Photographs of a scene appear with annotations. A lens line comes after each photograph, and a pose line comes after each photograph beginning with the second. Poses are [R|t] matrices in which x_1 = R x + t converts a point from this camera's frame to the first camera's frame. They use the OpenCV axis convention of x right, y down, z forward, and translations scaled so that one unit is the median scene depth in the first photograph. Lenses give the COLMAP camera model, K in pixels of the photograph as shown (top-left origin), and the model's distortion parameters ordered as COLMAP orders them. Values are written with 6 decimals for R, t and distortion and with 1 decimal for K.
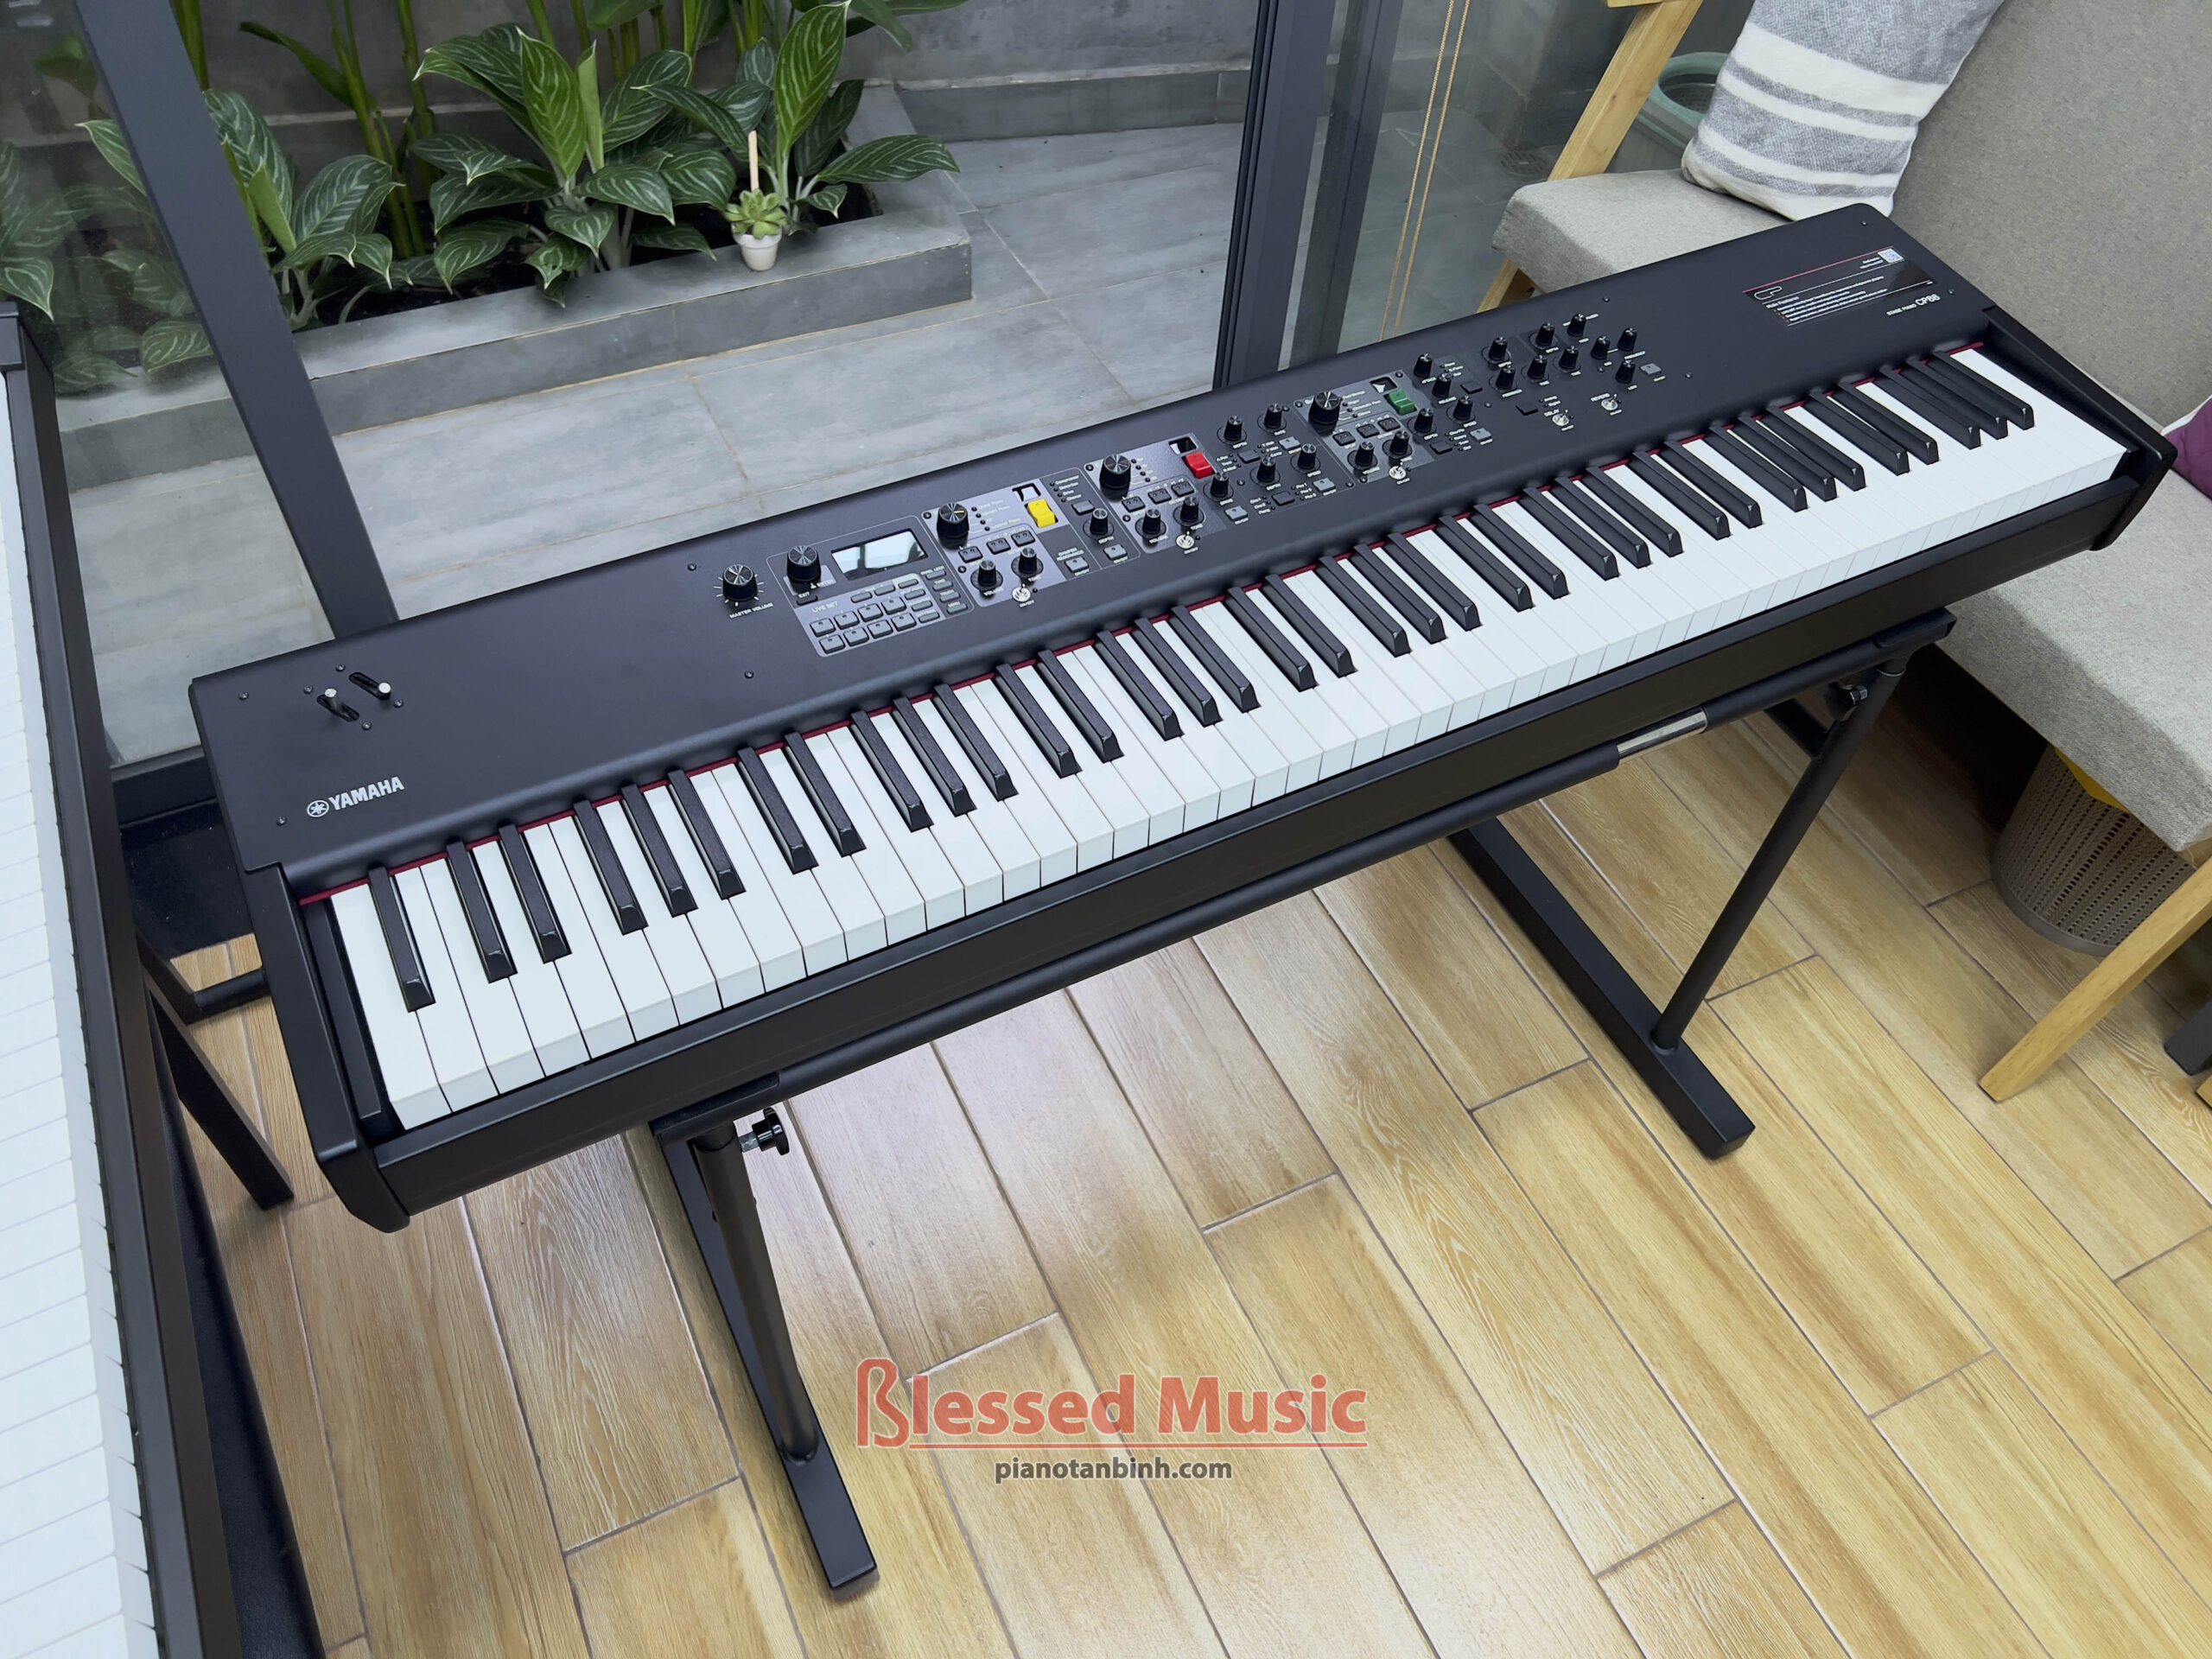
lens RADIAL K [[1699.3, 0, 1105.3], [0, 1699.3, 851.9], [0, 0, 1]] dist [0.041033, -0.050330]
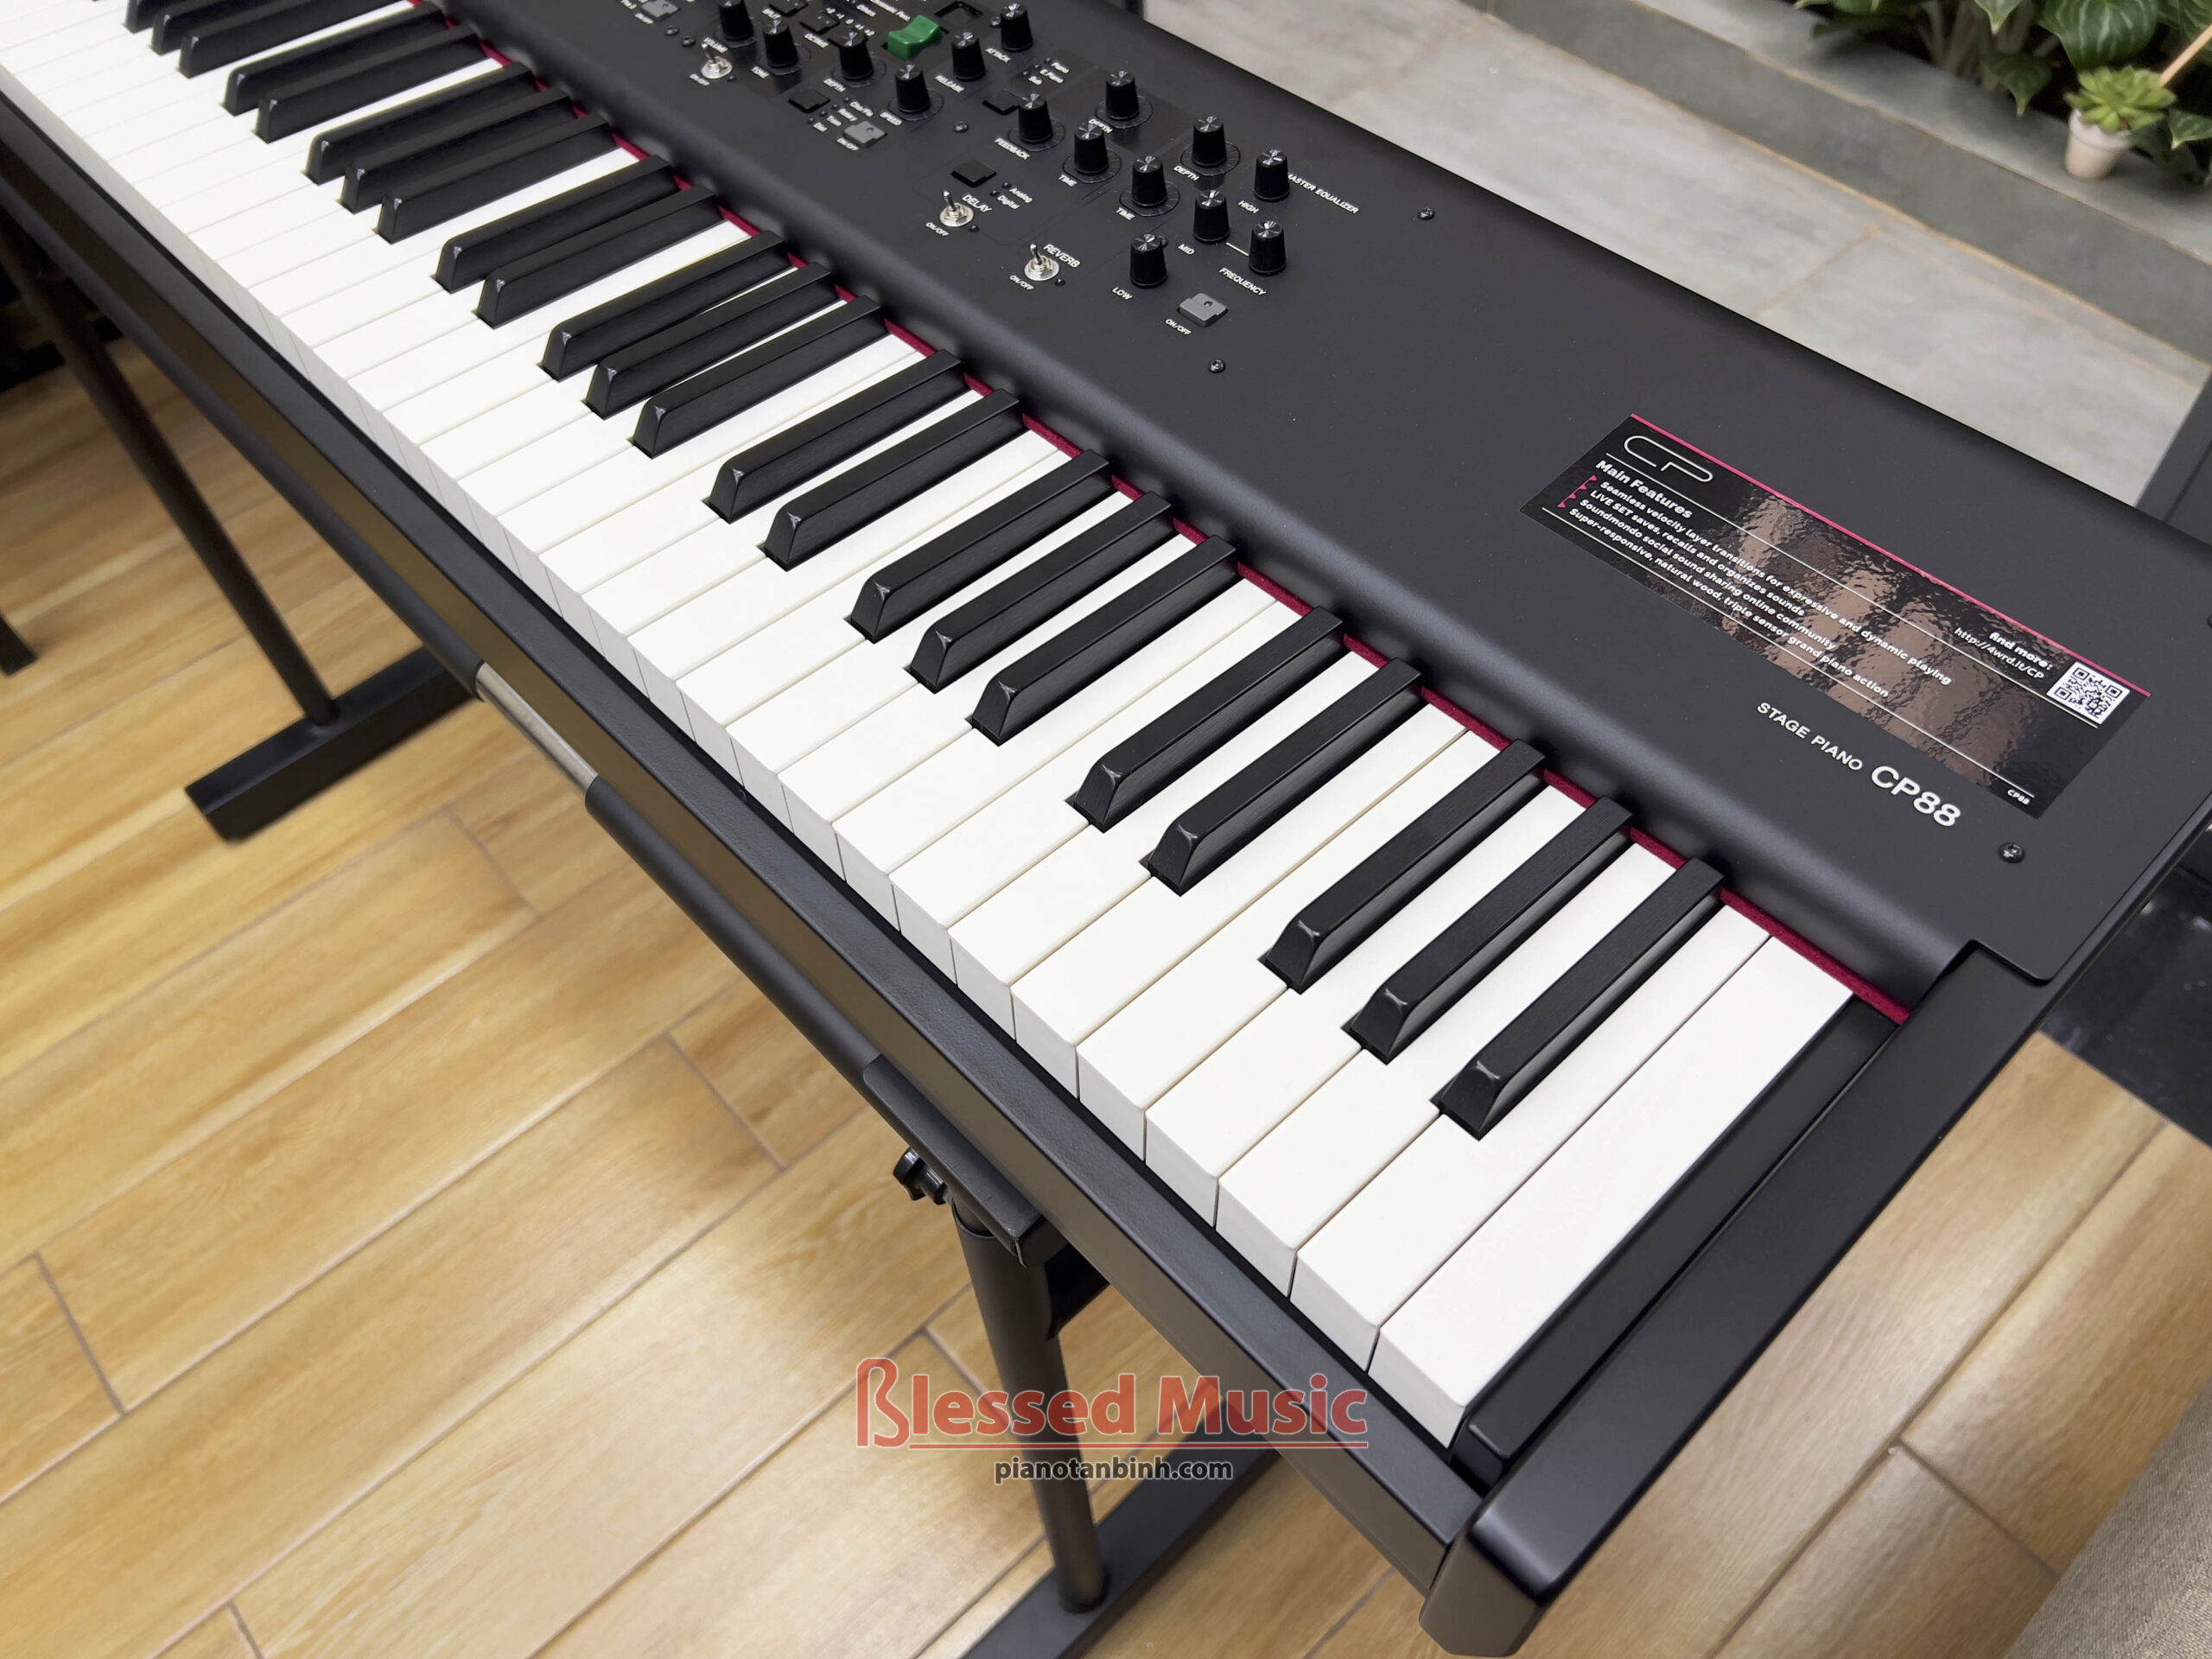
lens RADIAL K [[1699.3, 0, 1095.7], [0, 1699.3, 848.1], [0, 0, 1]] dist [0.041033, -0.050330]
pose [[0.261045, 0.739351, -0.620657, 0.491611], [-0.710502, 0.582407, 0.394953, -0.255399], [0.653484, 0.337877, 0.677345, 0.529392]]
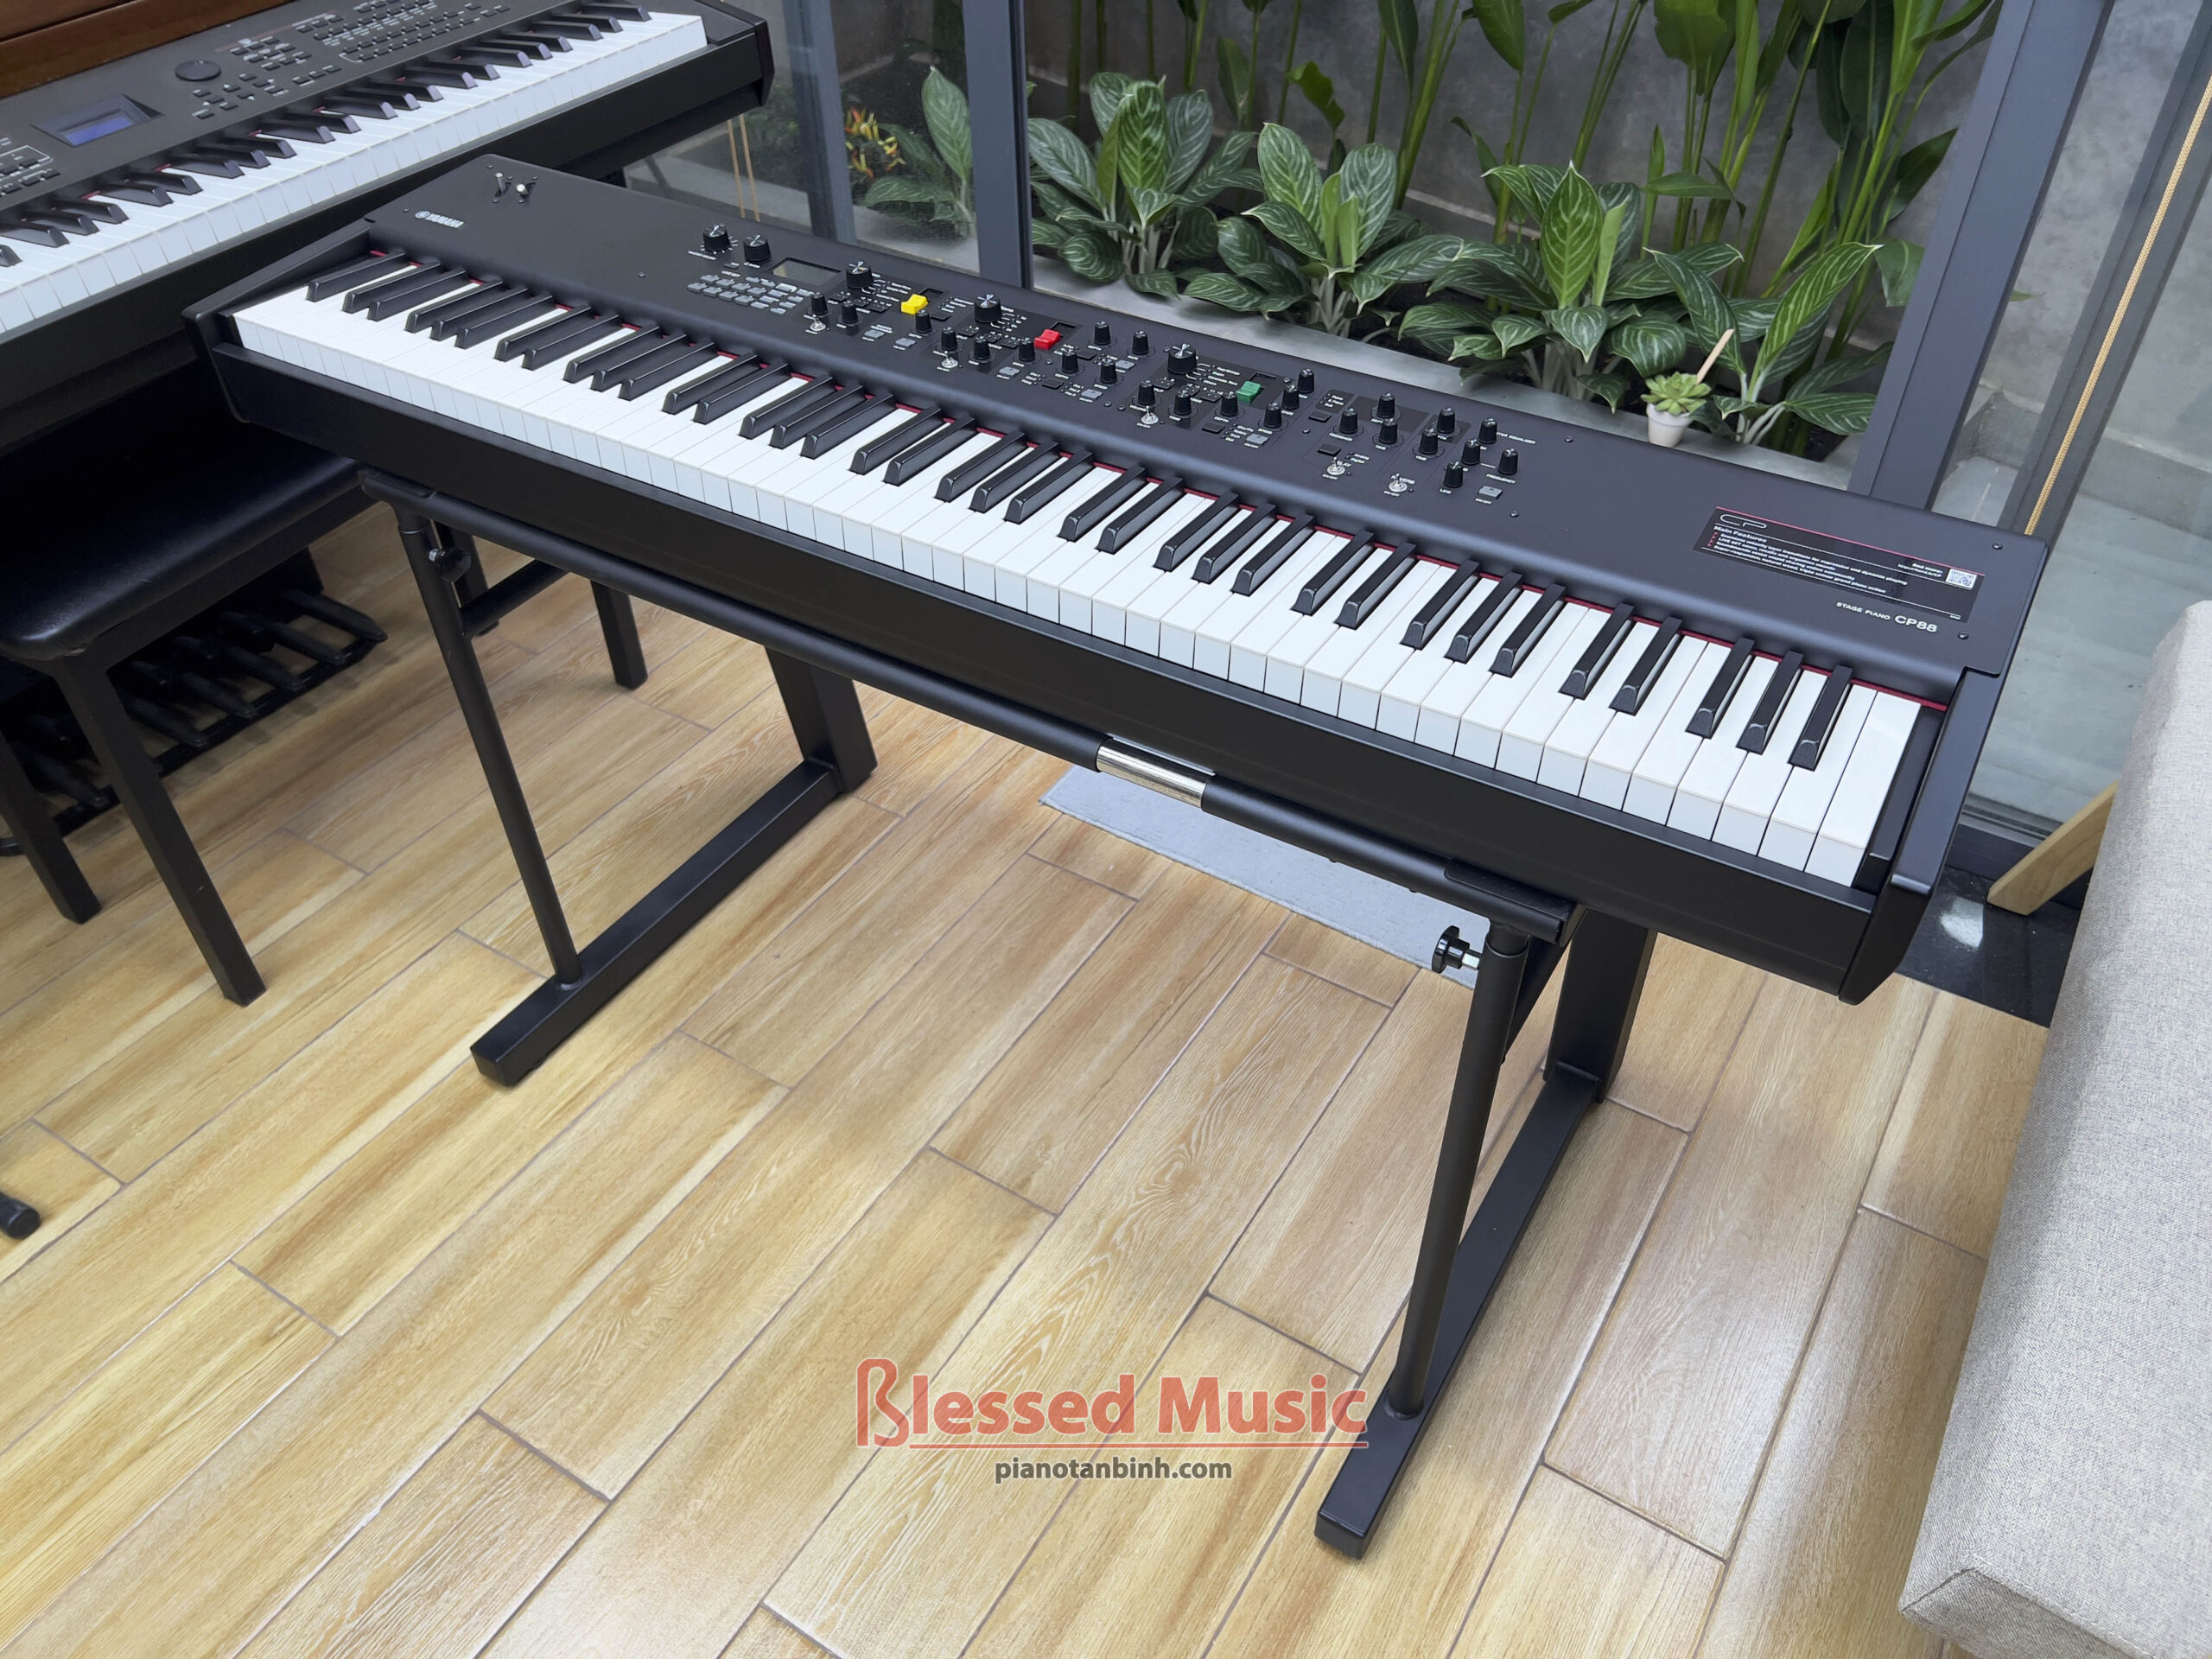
lens RADIAL K [[1699.3, 0, 1094.2], [0, 1699.3, 836.5], [0, 0, 1]] dist [0.041033, -0.050330]
pose [[0.516540, 0.527068, -0.674823, 0.642596], [-0.641500, 0.760213, 0.102728, -0.078785], [0.567154, 0.379836, 0.730795, 0.229834]]
